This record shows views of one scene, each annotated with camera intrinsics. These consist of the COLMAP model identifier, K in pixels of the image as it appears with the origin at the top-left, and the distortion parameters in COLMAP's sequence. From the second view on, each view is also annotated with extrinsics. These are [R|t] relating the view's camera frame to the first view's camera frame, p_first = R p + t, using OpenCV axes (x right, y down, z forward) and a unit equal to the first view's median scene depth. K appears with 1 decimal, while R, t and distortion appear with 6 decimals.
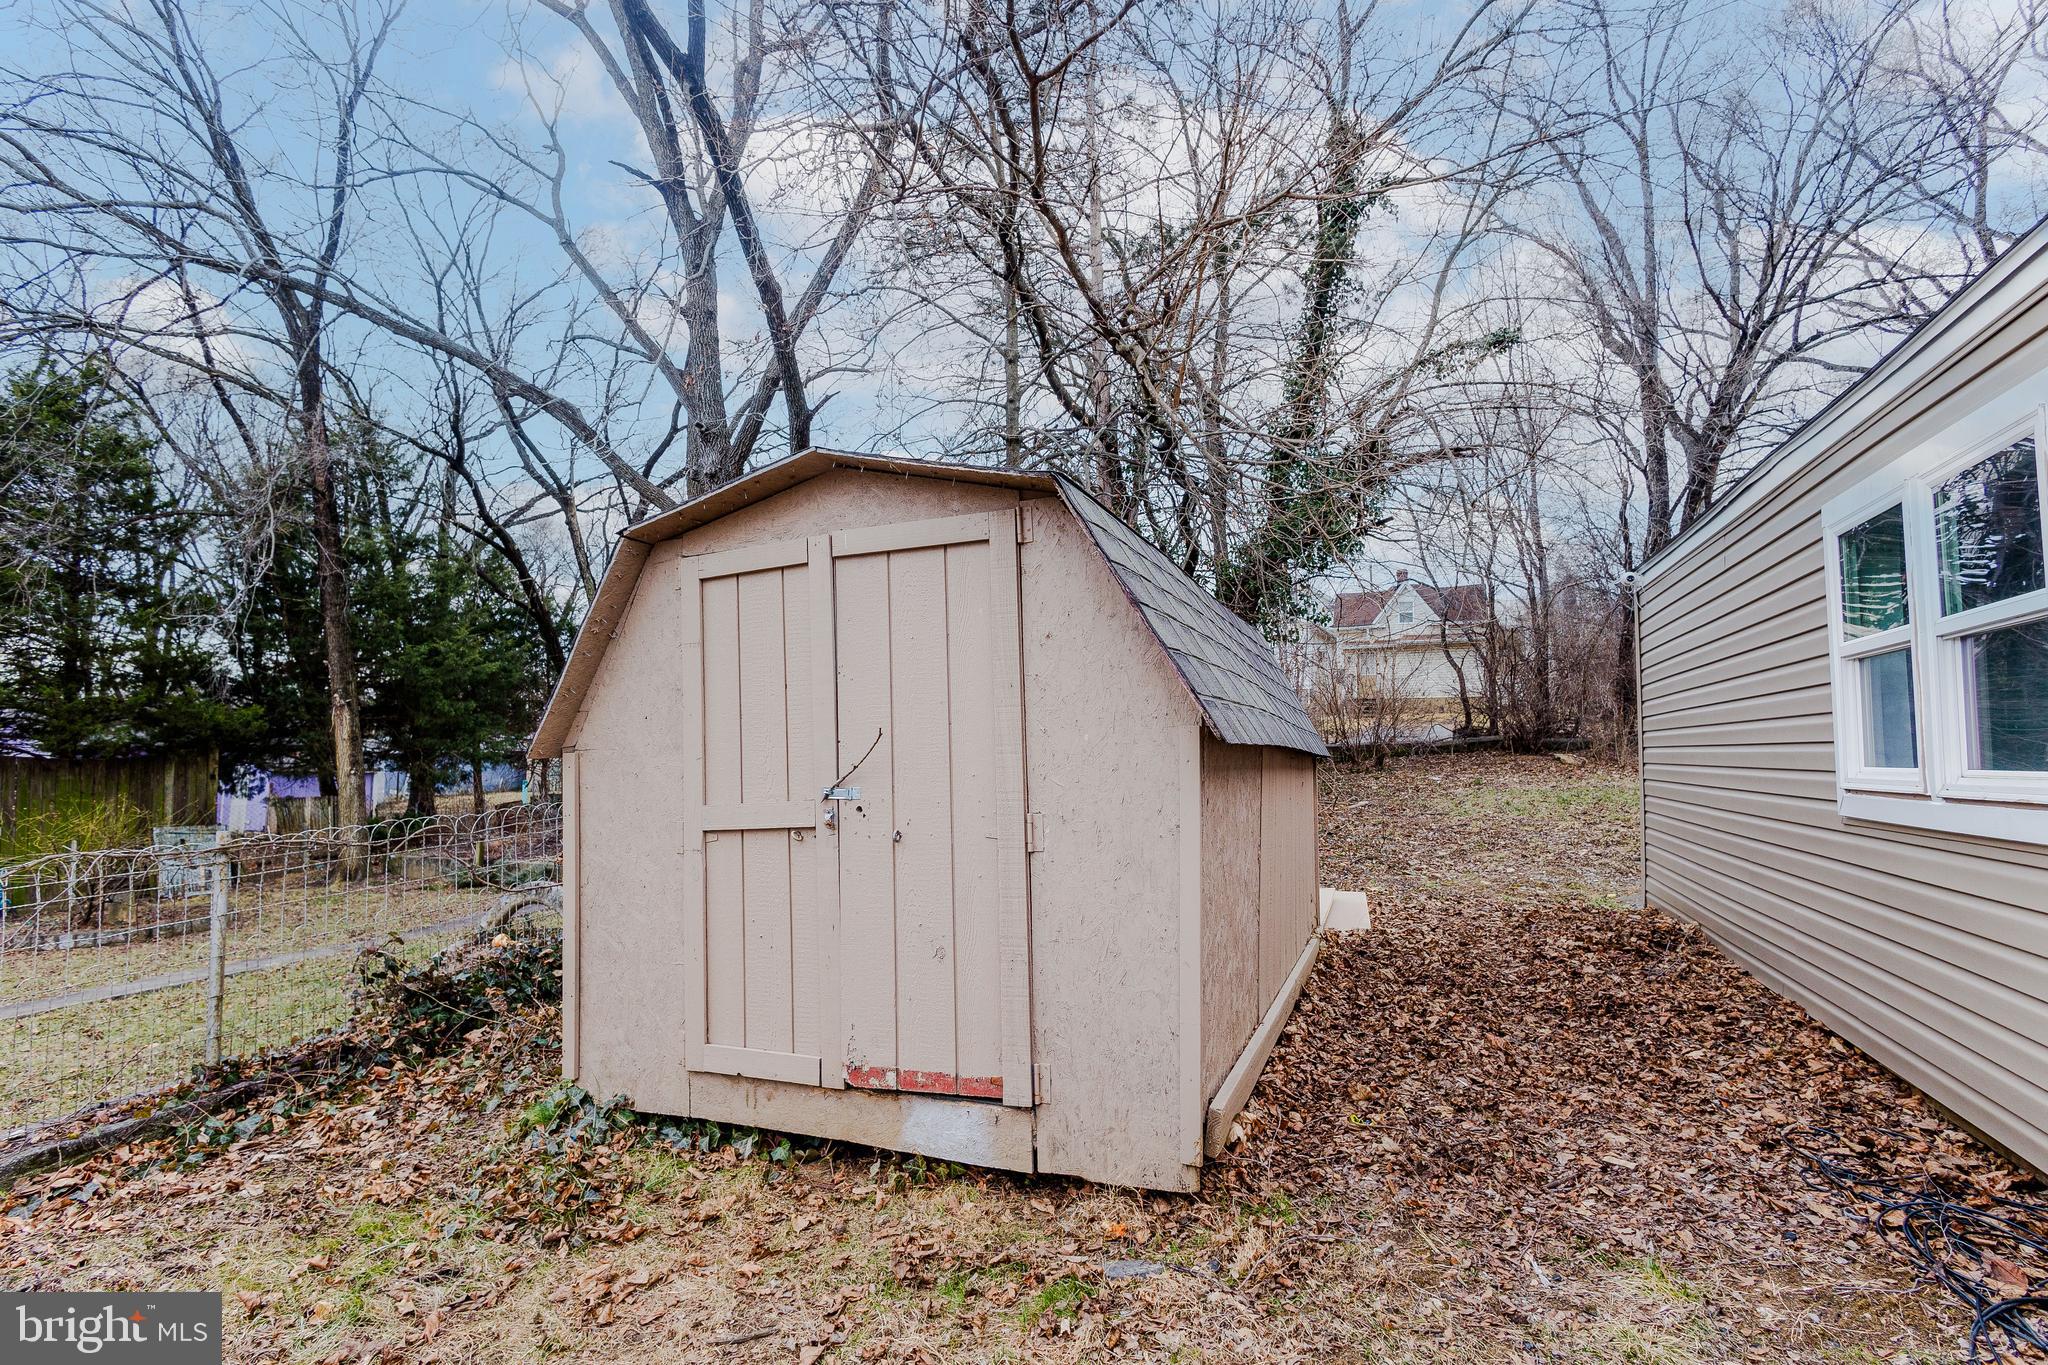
lens RADIAL K [[947.3, 0, 1038.0], [0, 947.3, 682.5], [0, 0, 1]] dist [0.009195, 0.000061]
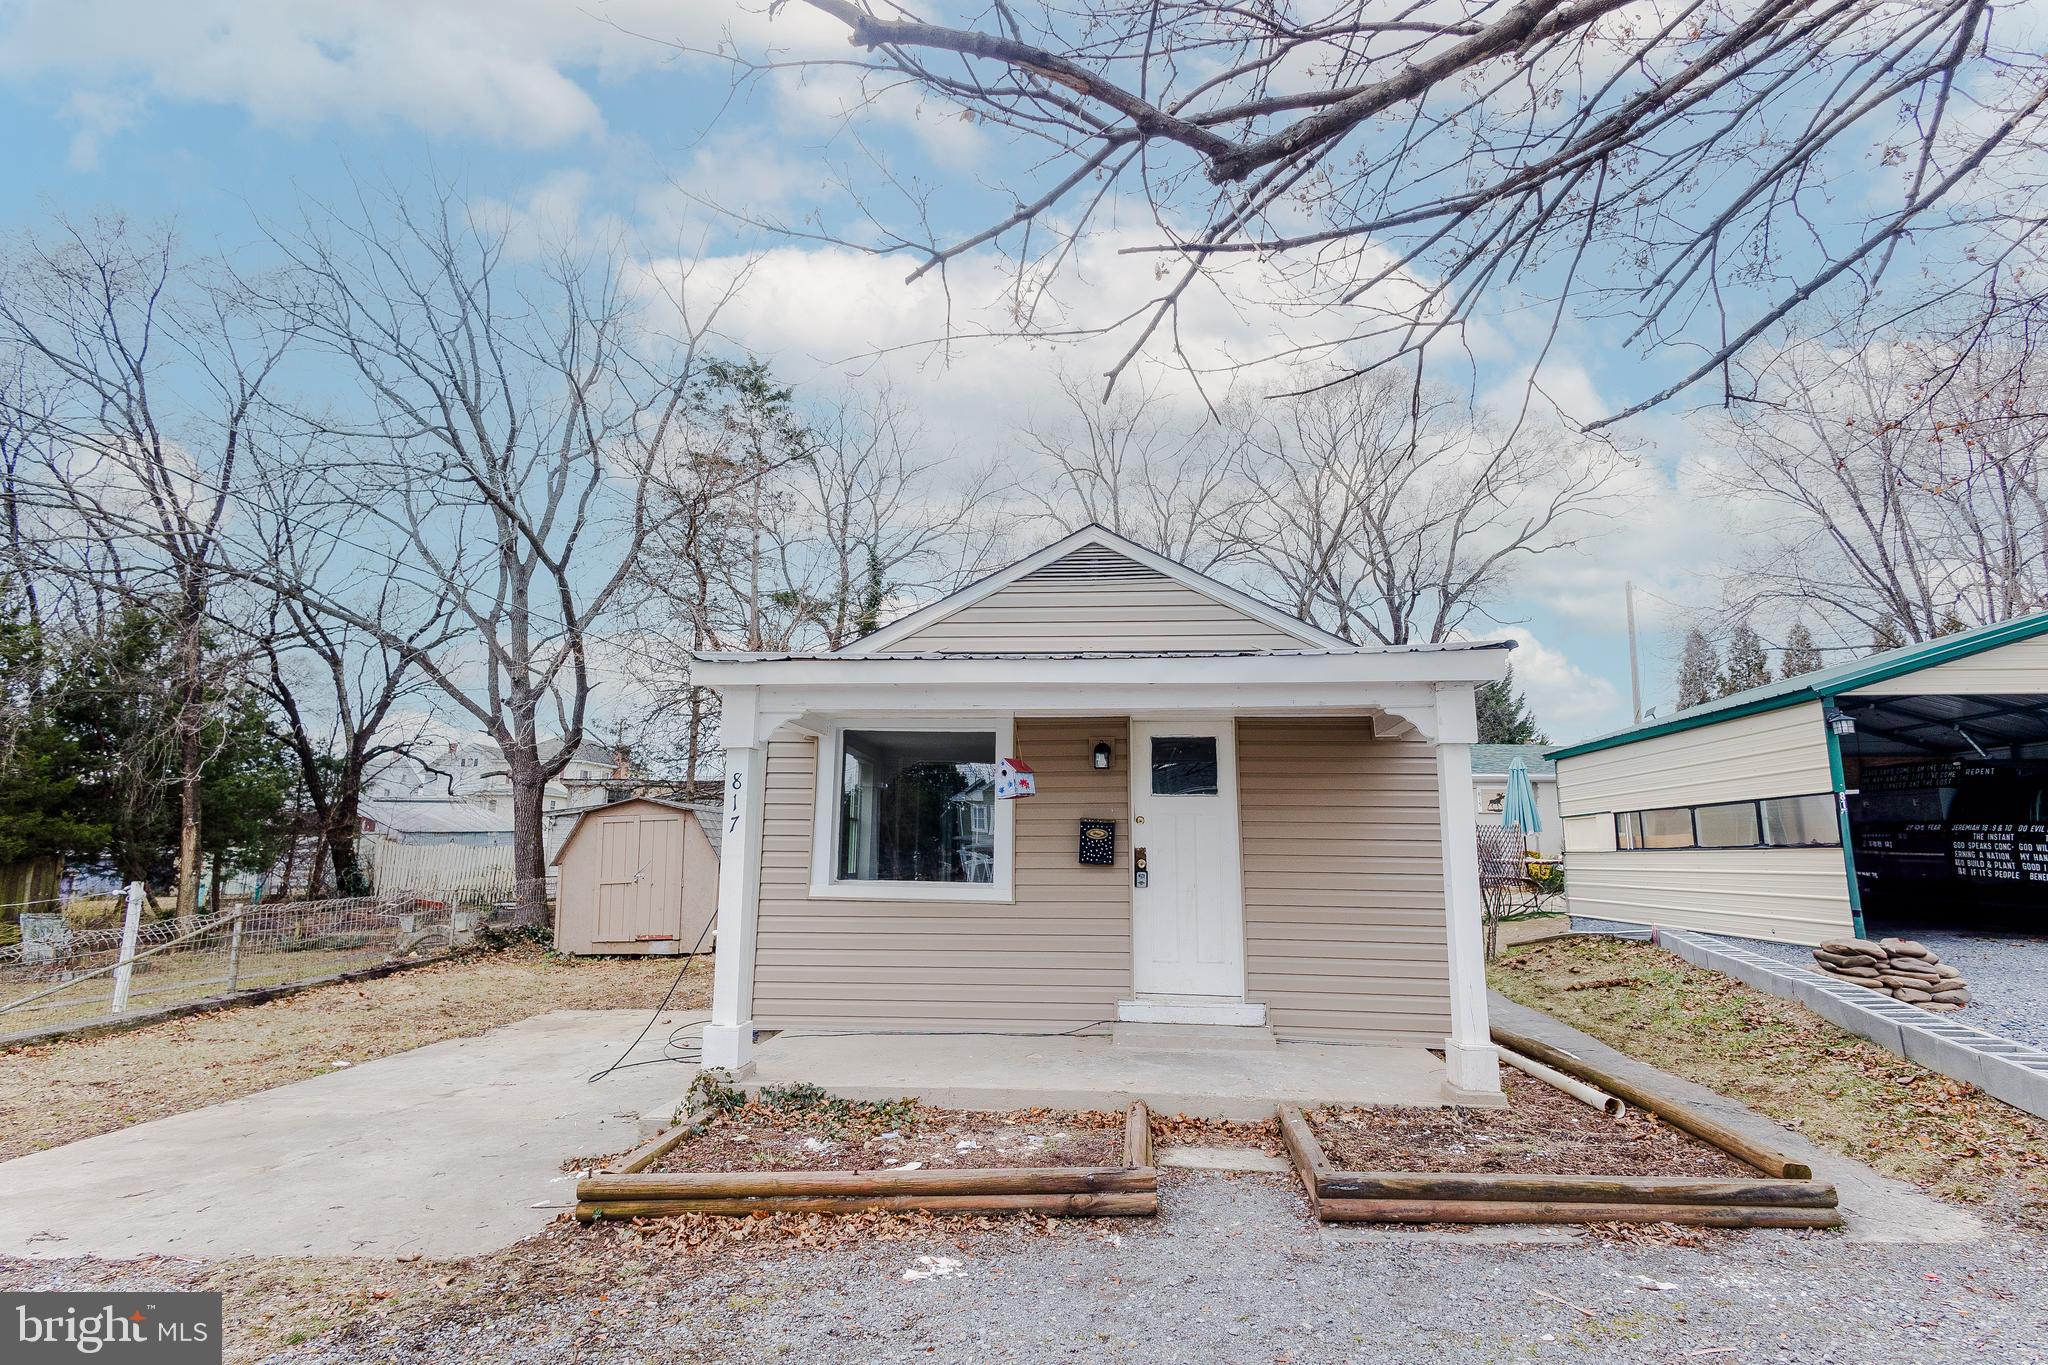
lens RADIAL K [[947.3, 0, 1038.0], [0, 947.3, 682.5], [0, 0, 1]] dist [0.009195, 0.000061]
pose [[0.950934, 0.059797, 0.303561, 0.028138], [-0.026991, 0.993438, -0.111140, -0.056121], [-0.308215, 0.097493, 0.946308, -0.652752]]
